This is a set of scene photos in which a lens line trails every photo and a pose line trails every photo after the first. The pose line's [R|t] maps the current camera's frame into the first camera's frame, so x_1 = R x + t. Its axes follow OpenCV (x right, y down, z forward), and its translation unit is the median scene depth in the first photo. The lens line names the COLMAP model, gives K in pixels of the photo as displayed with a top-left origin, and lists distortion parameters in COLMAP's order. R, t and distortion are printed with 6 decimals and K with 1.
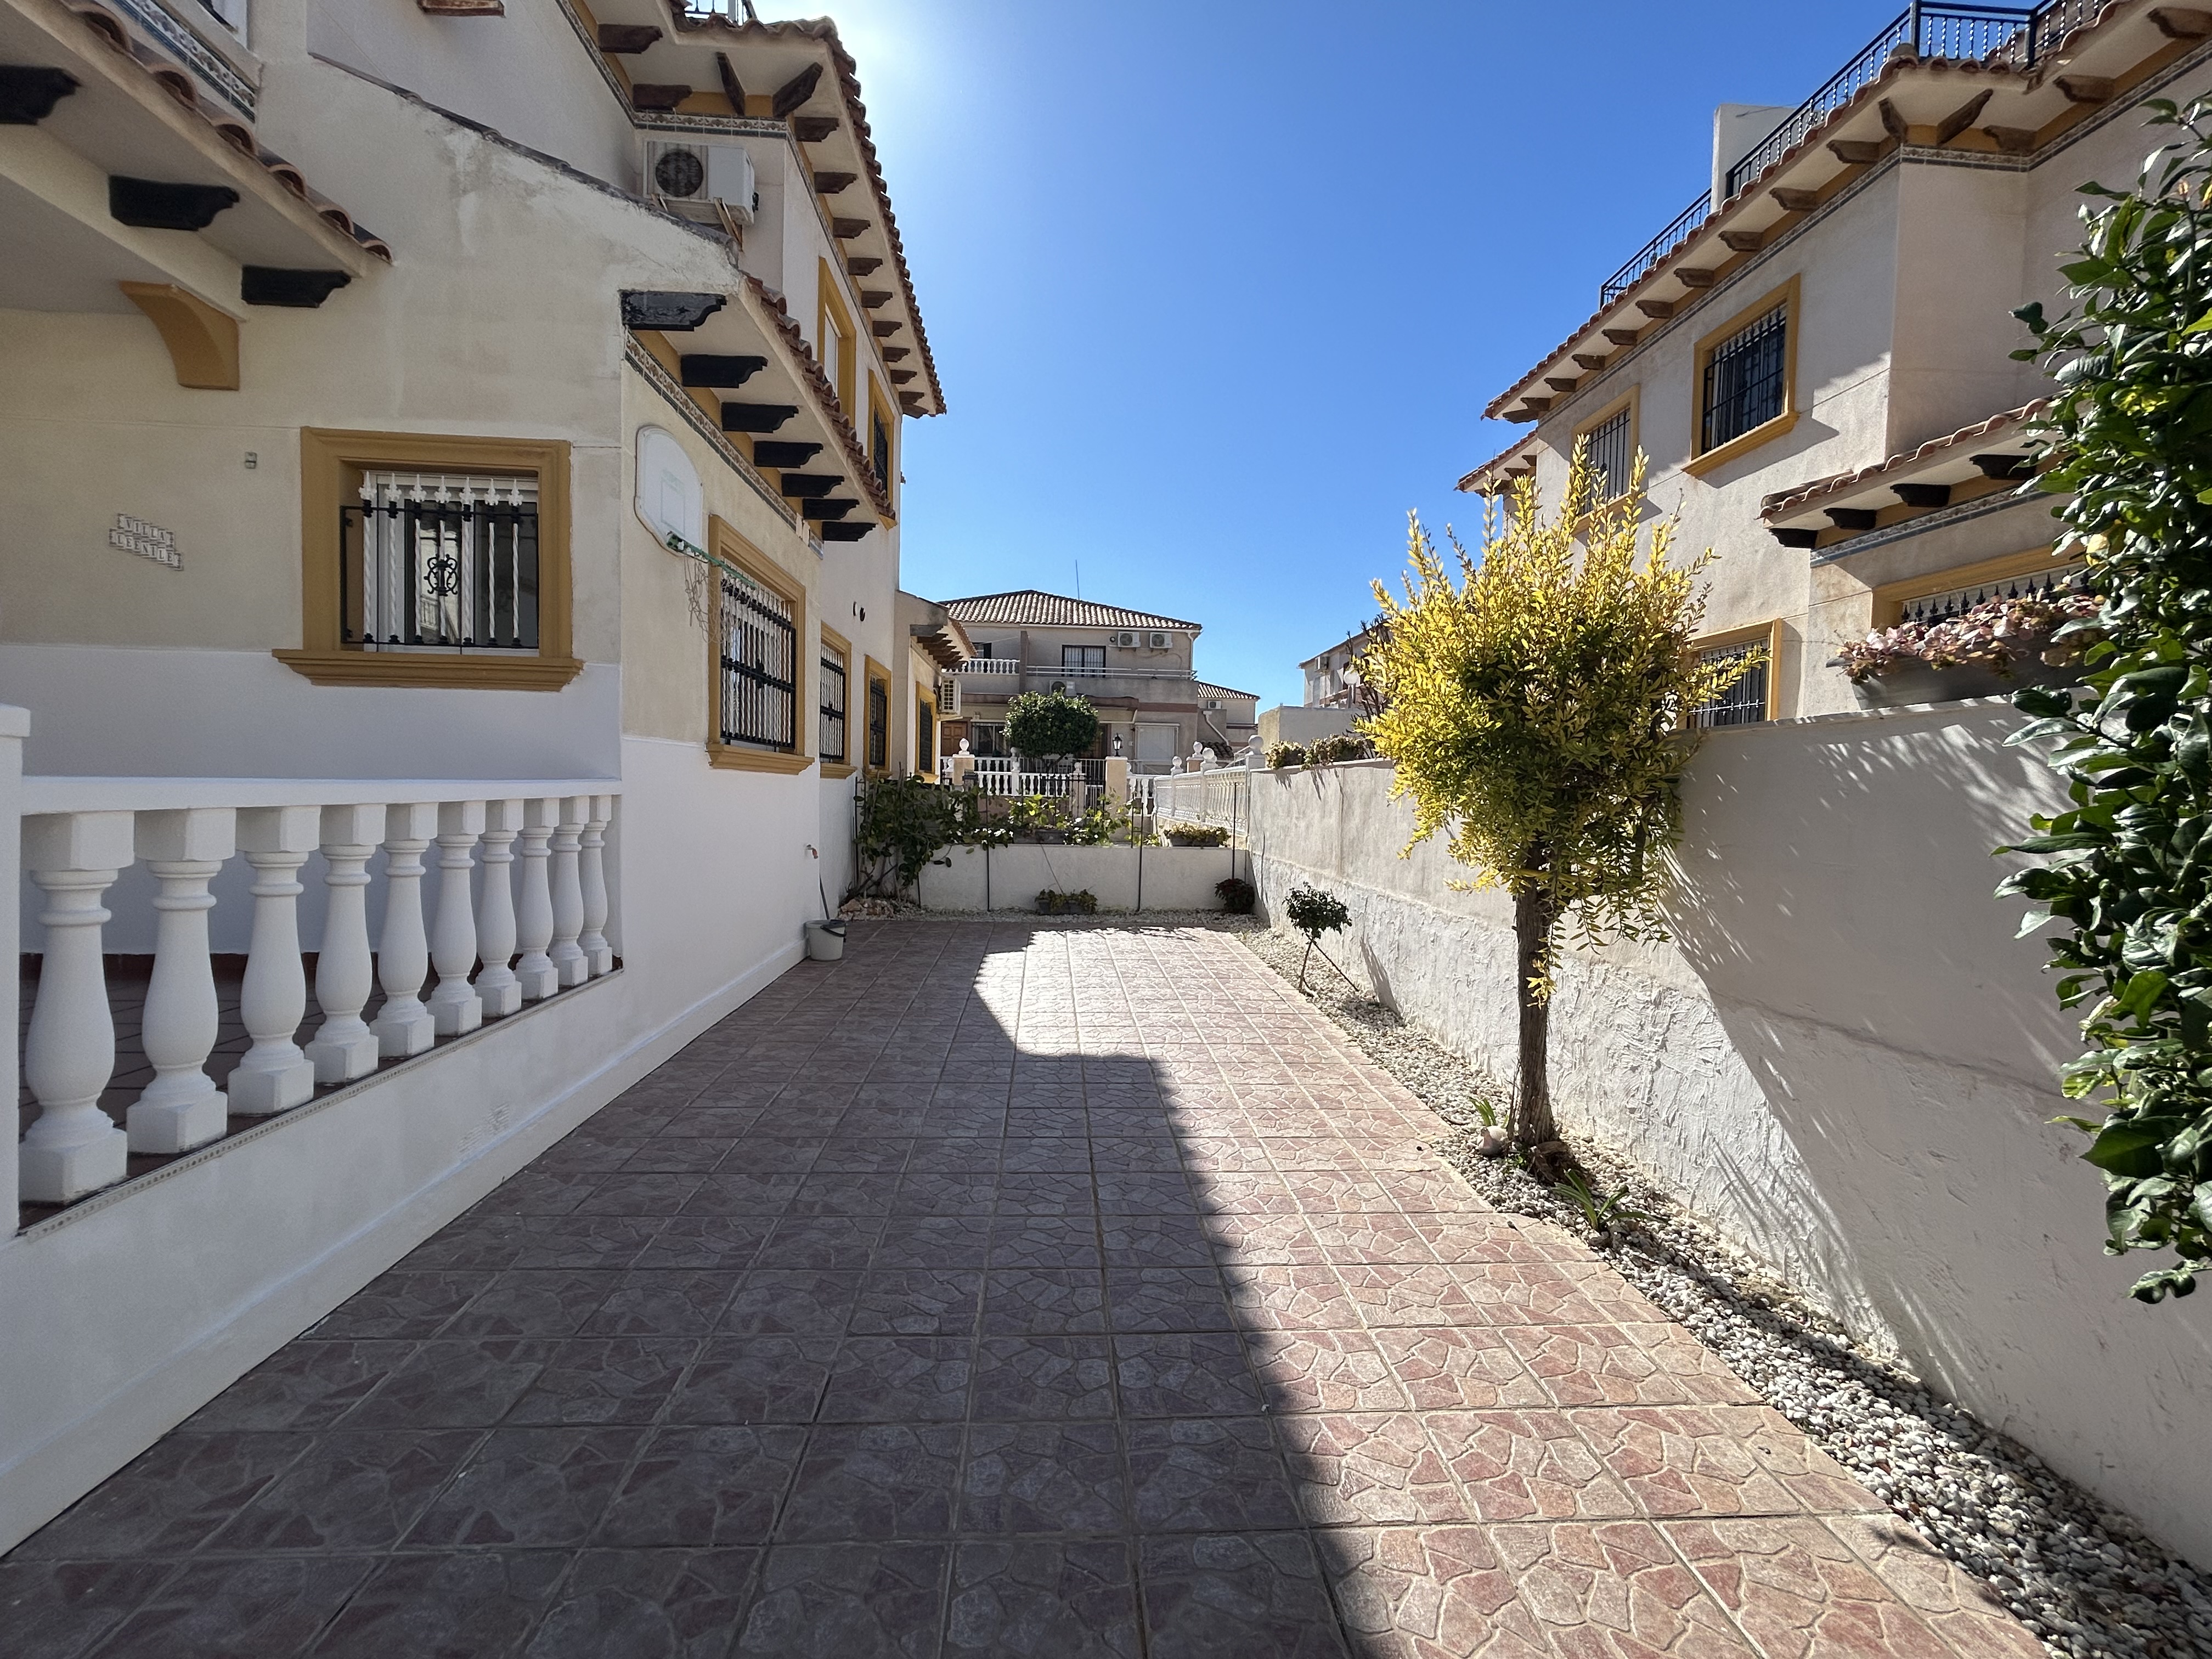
lens RADIAL K [[971.8, 0, 1103.8], [0, 971.8, 834.1], [0, 0, 1]] dist [0.000448, 0.000266]
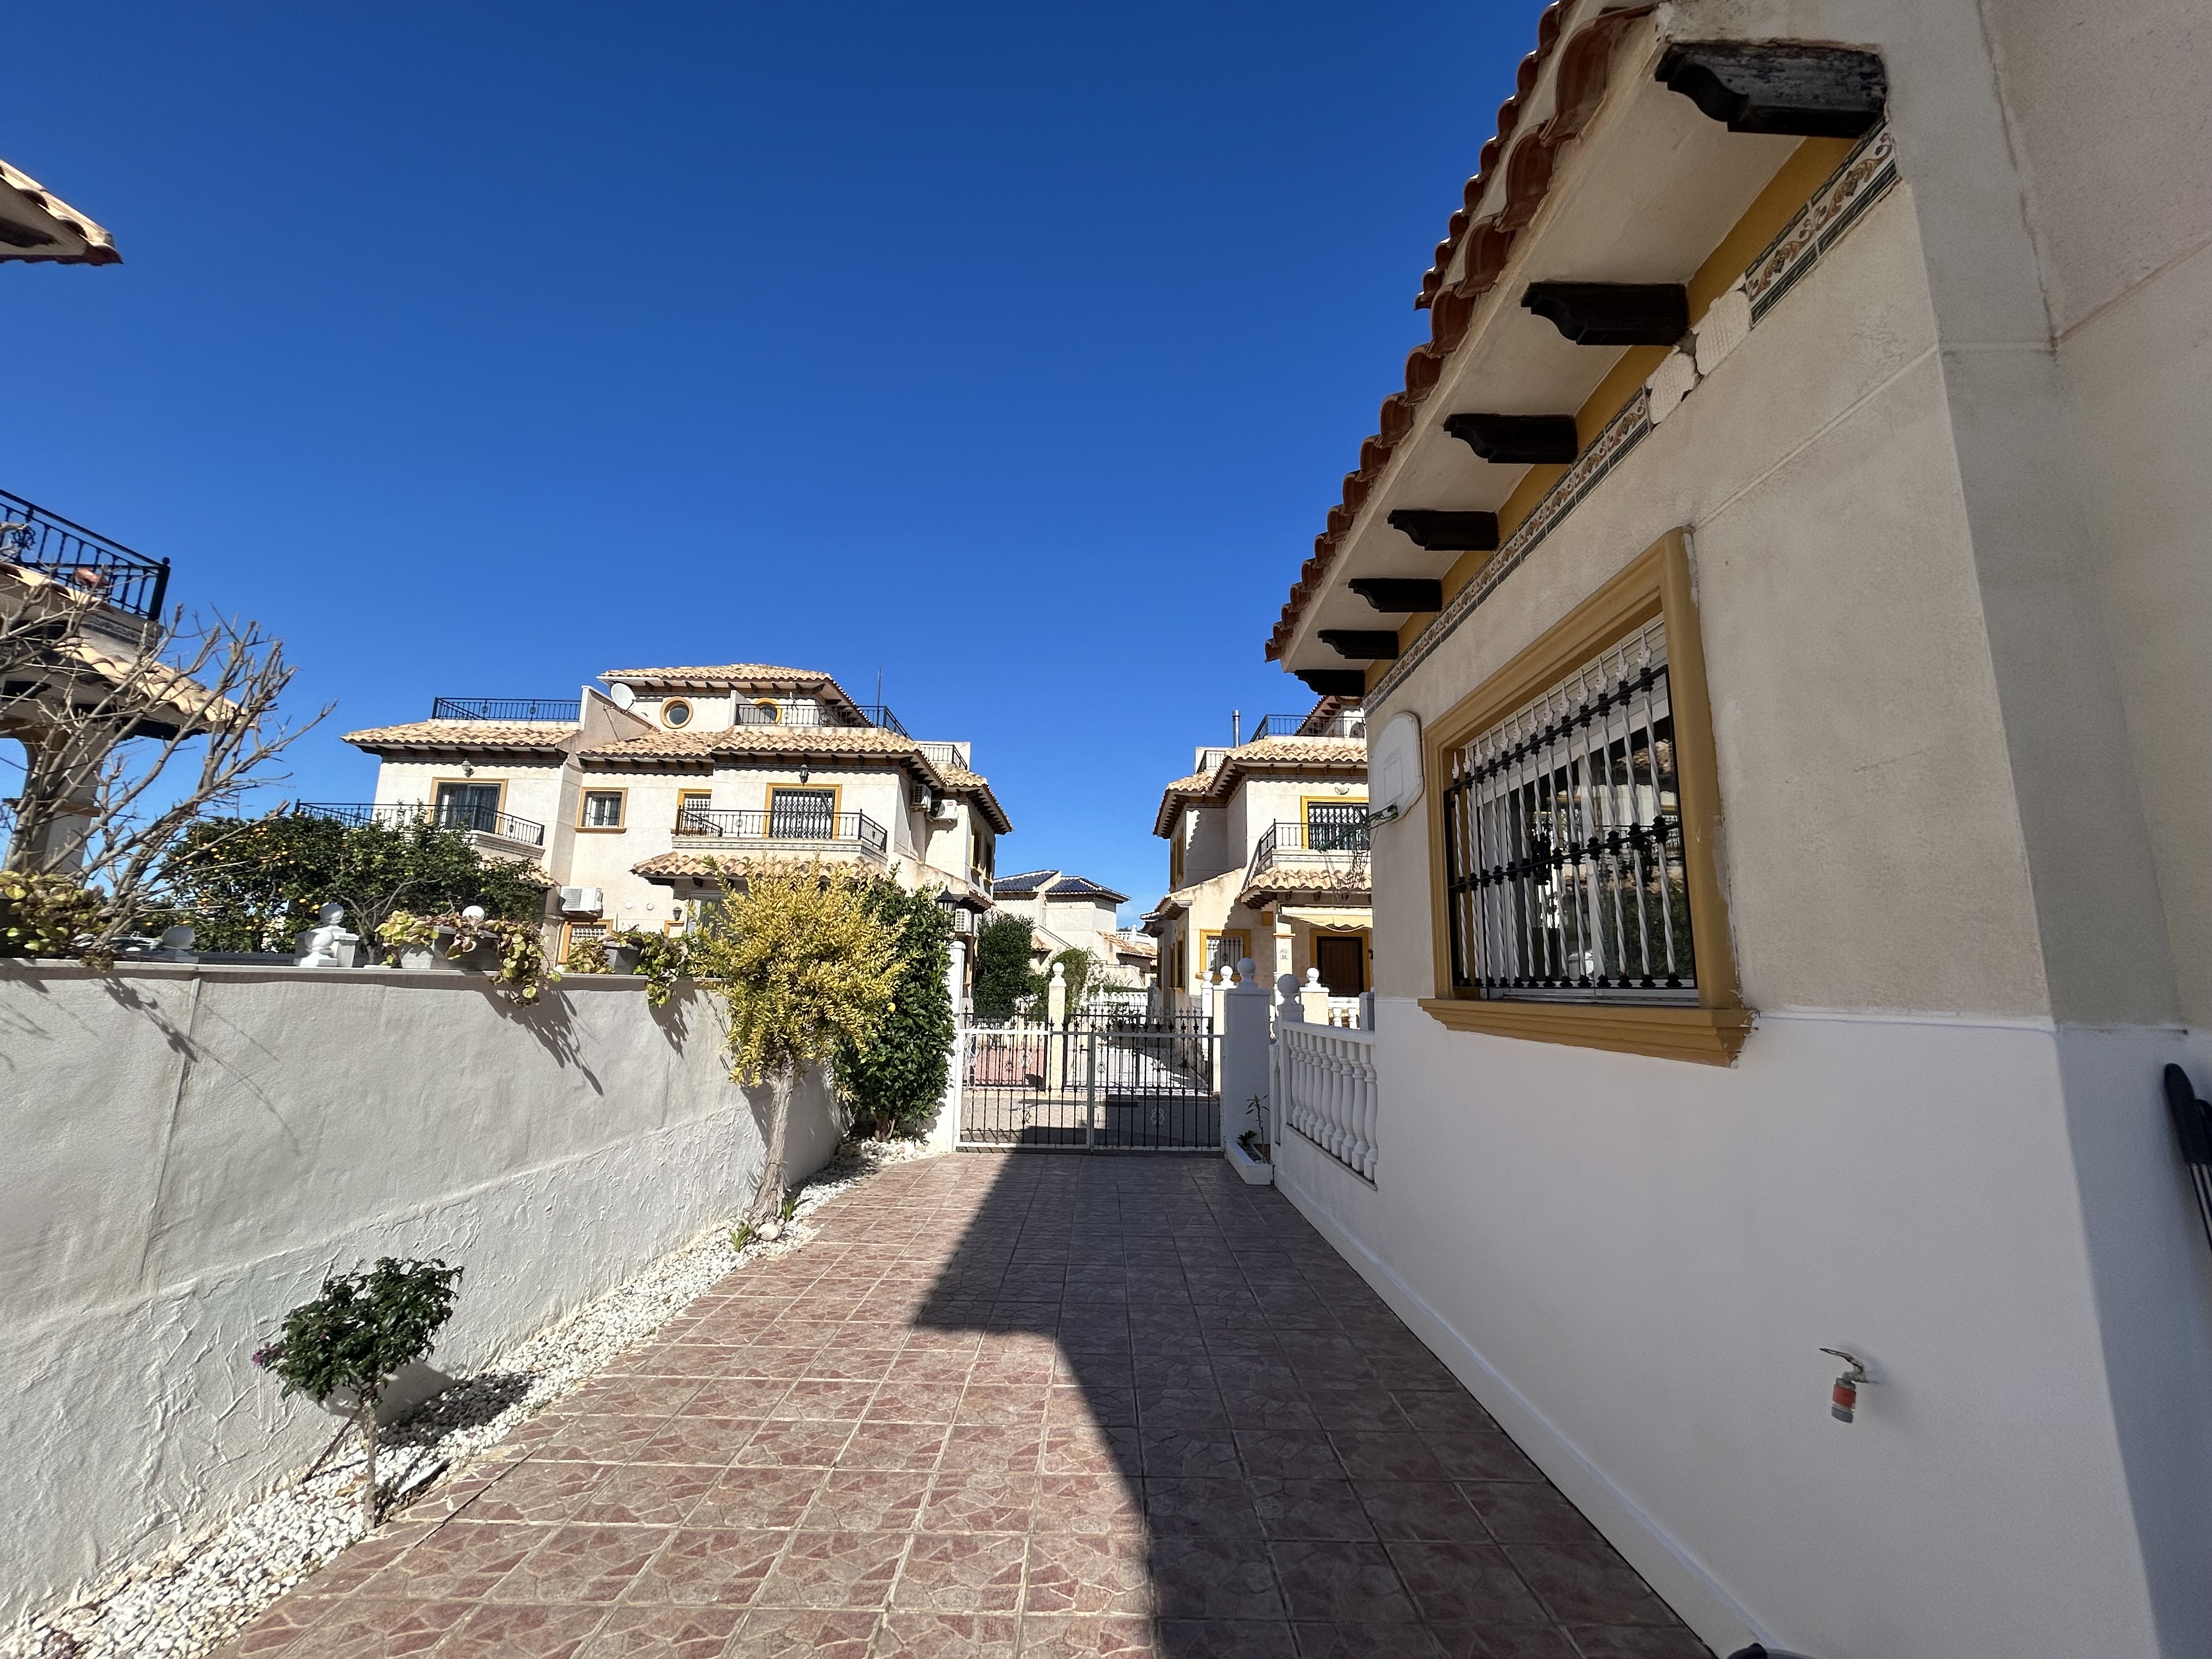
lens RADIAL K [[886.3, 0, 1109.1], [0, 886.3, 830.8], [0, 0, 1]] dist [-0.001672, 0.001076]
pose [[-0.997730, -0.027027, 0.061687, -0.197750], [-0.035009, 0.990600, -0.132237, -0.146249], [-0.057533, -0.134096, -0.989297, 2.081605]]
